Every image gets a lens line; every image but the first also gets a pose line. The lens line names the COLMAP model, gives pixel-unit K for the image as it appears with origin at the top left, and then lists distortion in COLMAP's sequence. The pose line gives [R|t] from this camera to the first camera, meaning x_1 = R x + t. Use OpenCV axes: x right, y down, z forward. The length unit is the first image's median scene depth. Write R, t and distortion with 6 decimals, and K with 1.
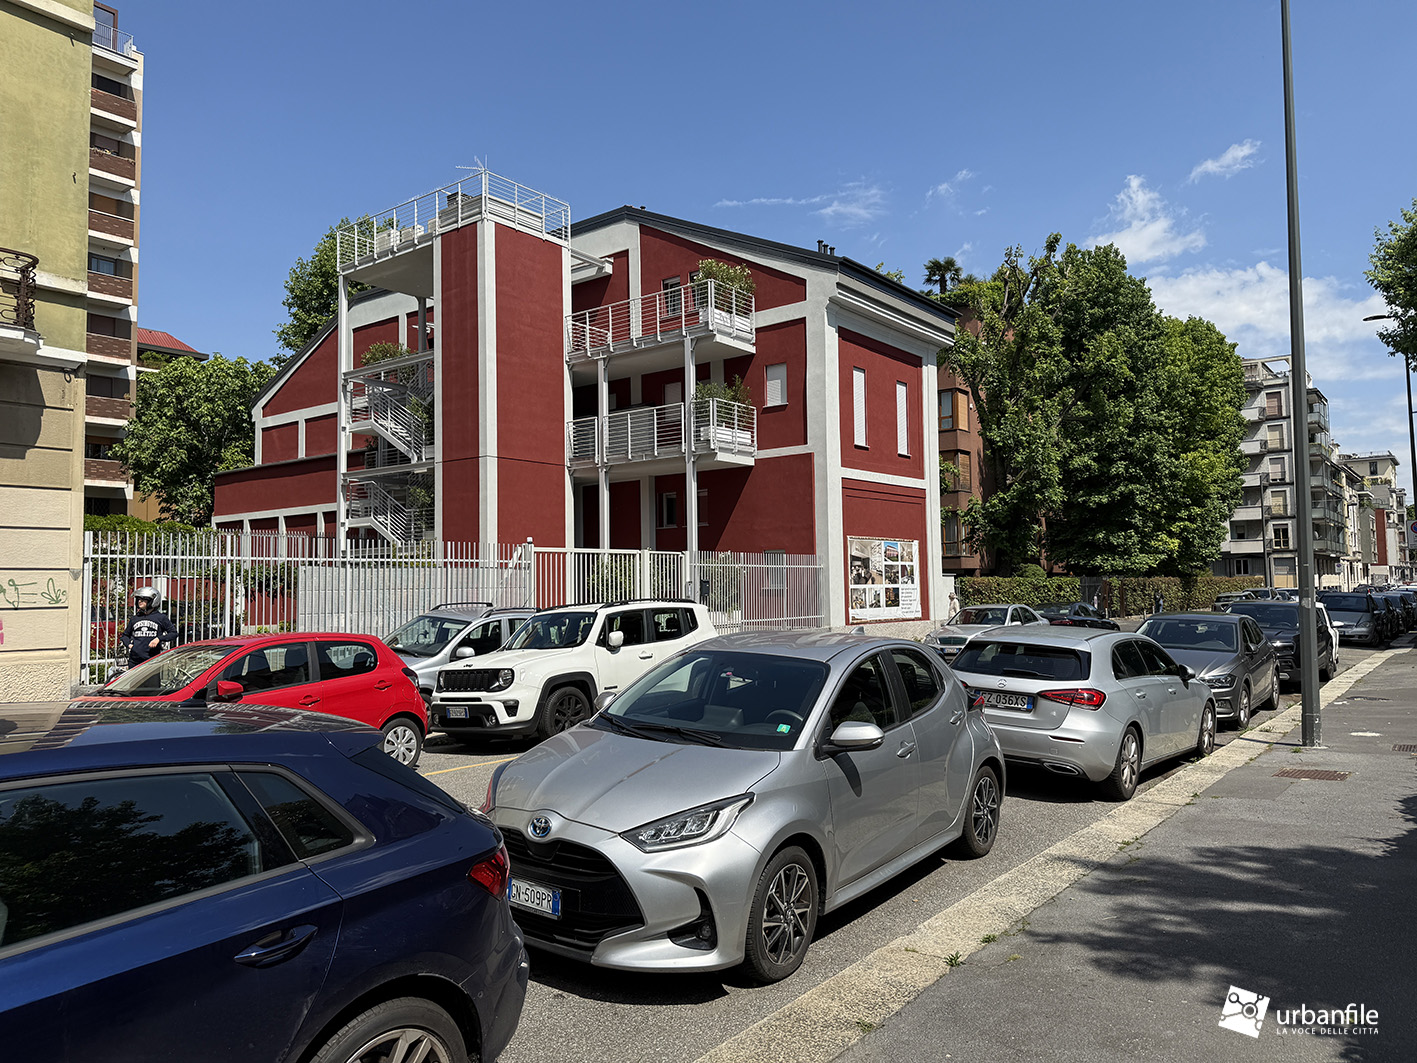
lens RADIAL K [[1019.5, 0, 708.5], [0, 1019.5, 531.5], [0, 0, 1]] dist [0.072943, -0.172362]
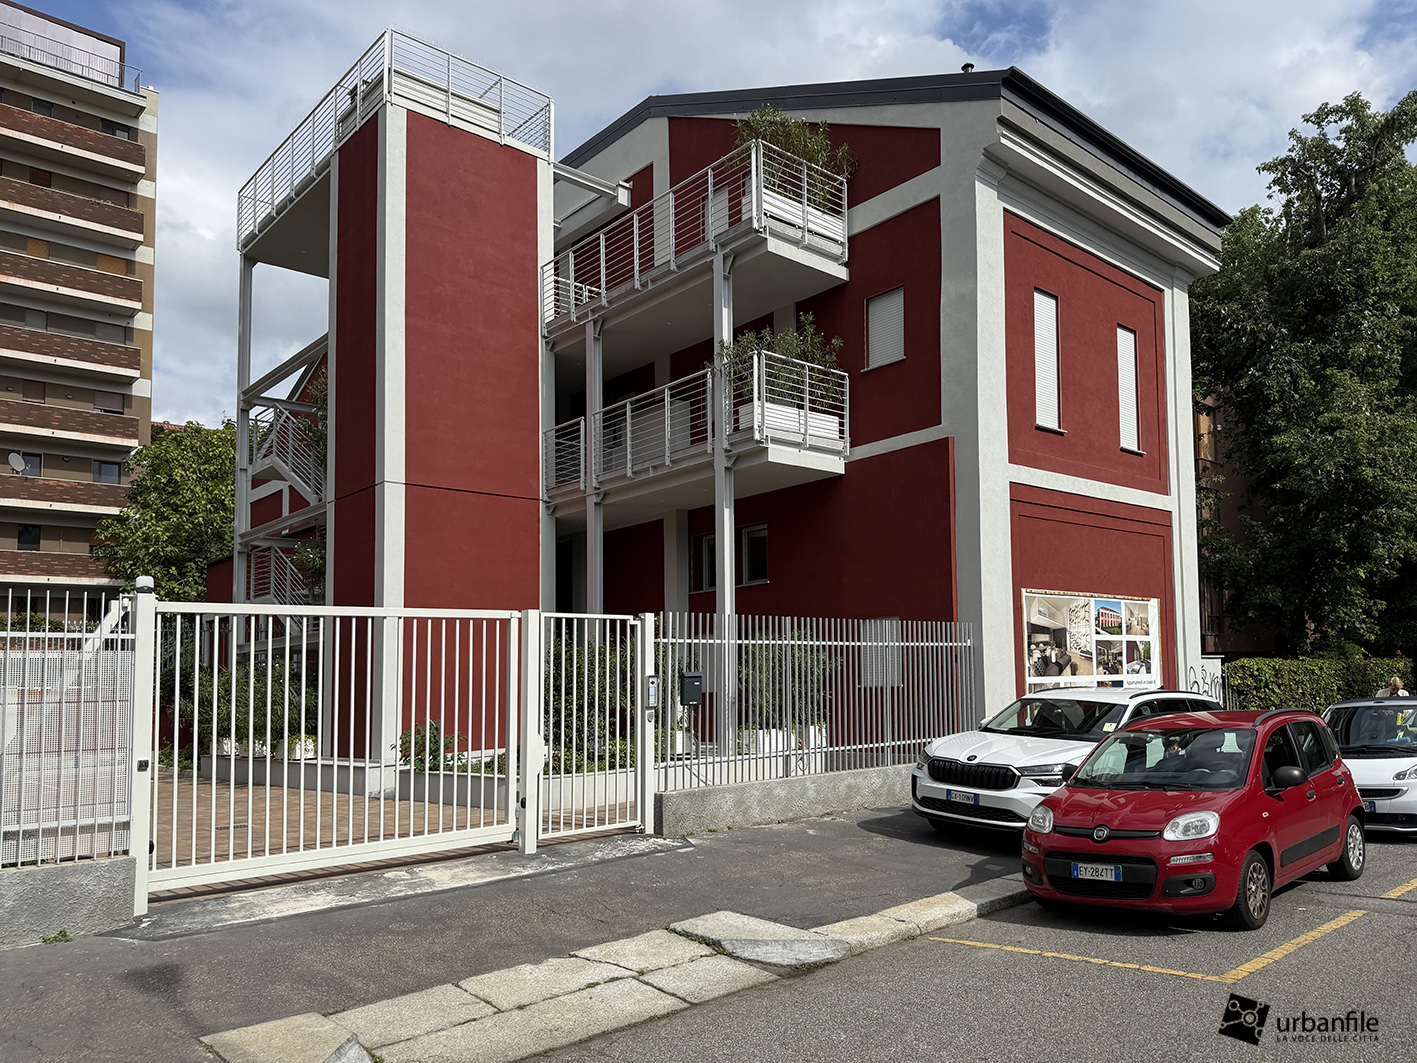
lens RADIAL K [[828.2, 0, 626.6], [0, 828.2, 655.9], [0, 0, 1]] dist [0.050129, -0.052868]
pose [[0.948975, -0.009733, -0.315202, 0.071092], [0.021728, 0.999166, 0.034564, 0.019208], [0.314603, -0.039649, 0.948395, 0.474425]]
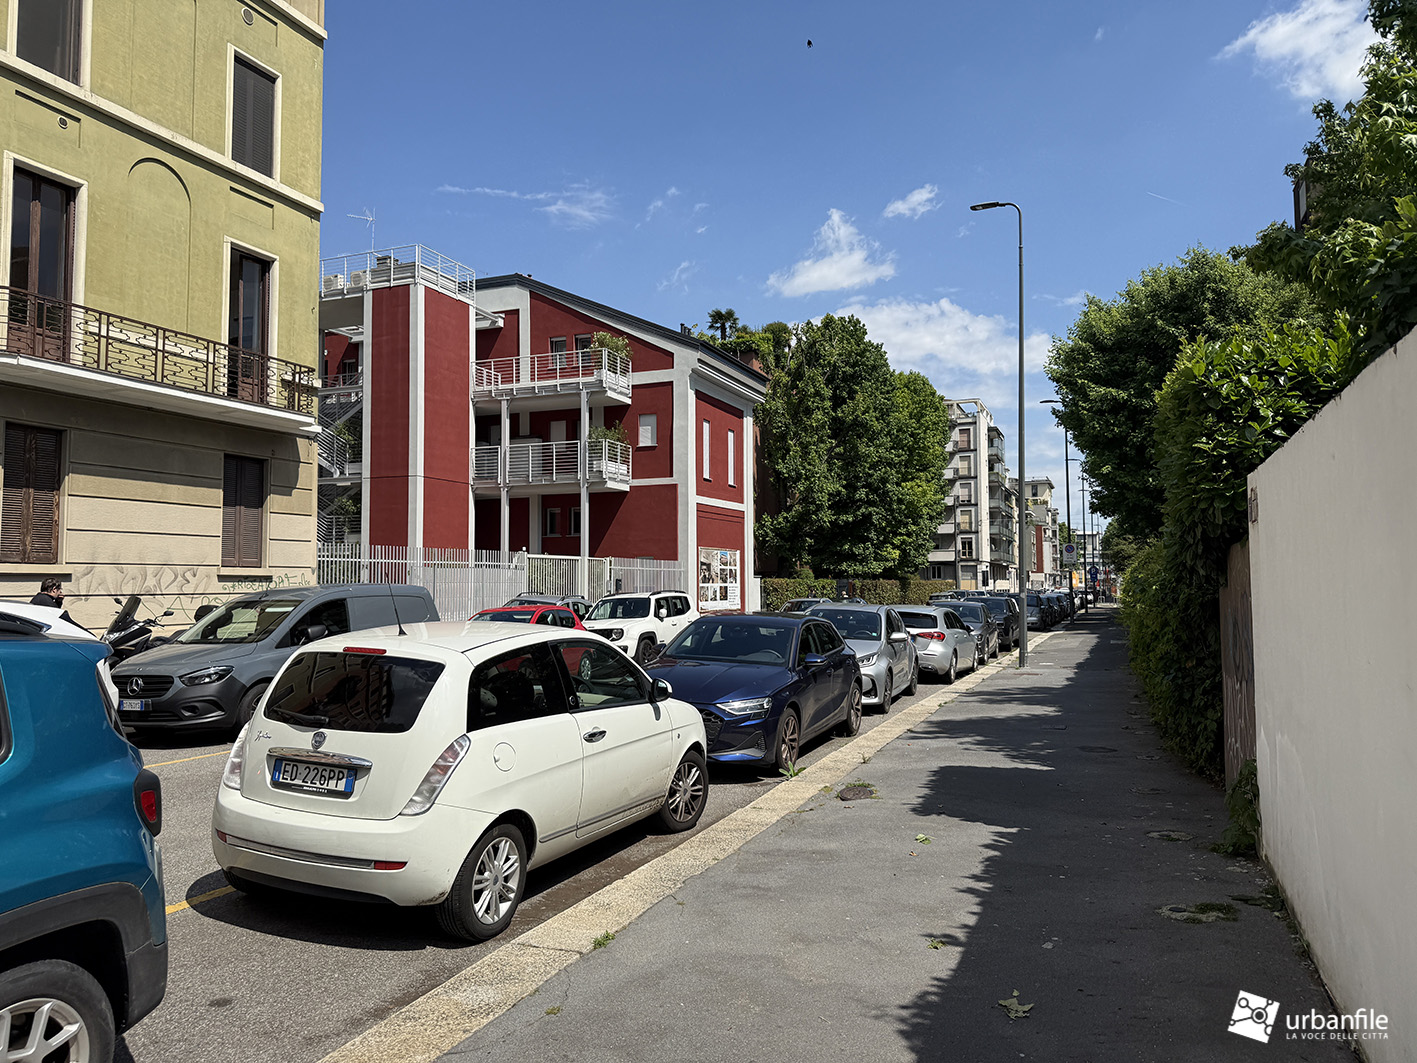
lens RADIAL K [[1019.5, 0, 708.5], [0, 1019.5, 531.5], [0, 0, 1]] dist [0.072943, -0.172362]
pose [[0.962013, 0.024284, 0.271923, -0.202007], [-0.024431, 0.999697, -0.002844, -0.011295], [-0.271909, -0.003908, 0.962315, -0.268236]]
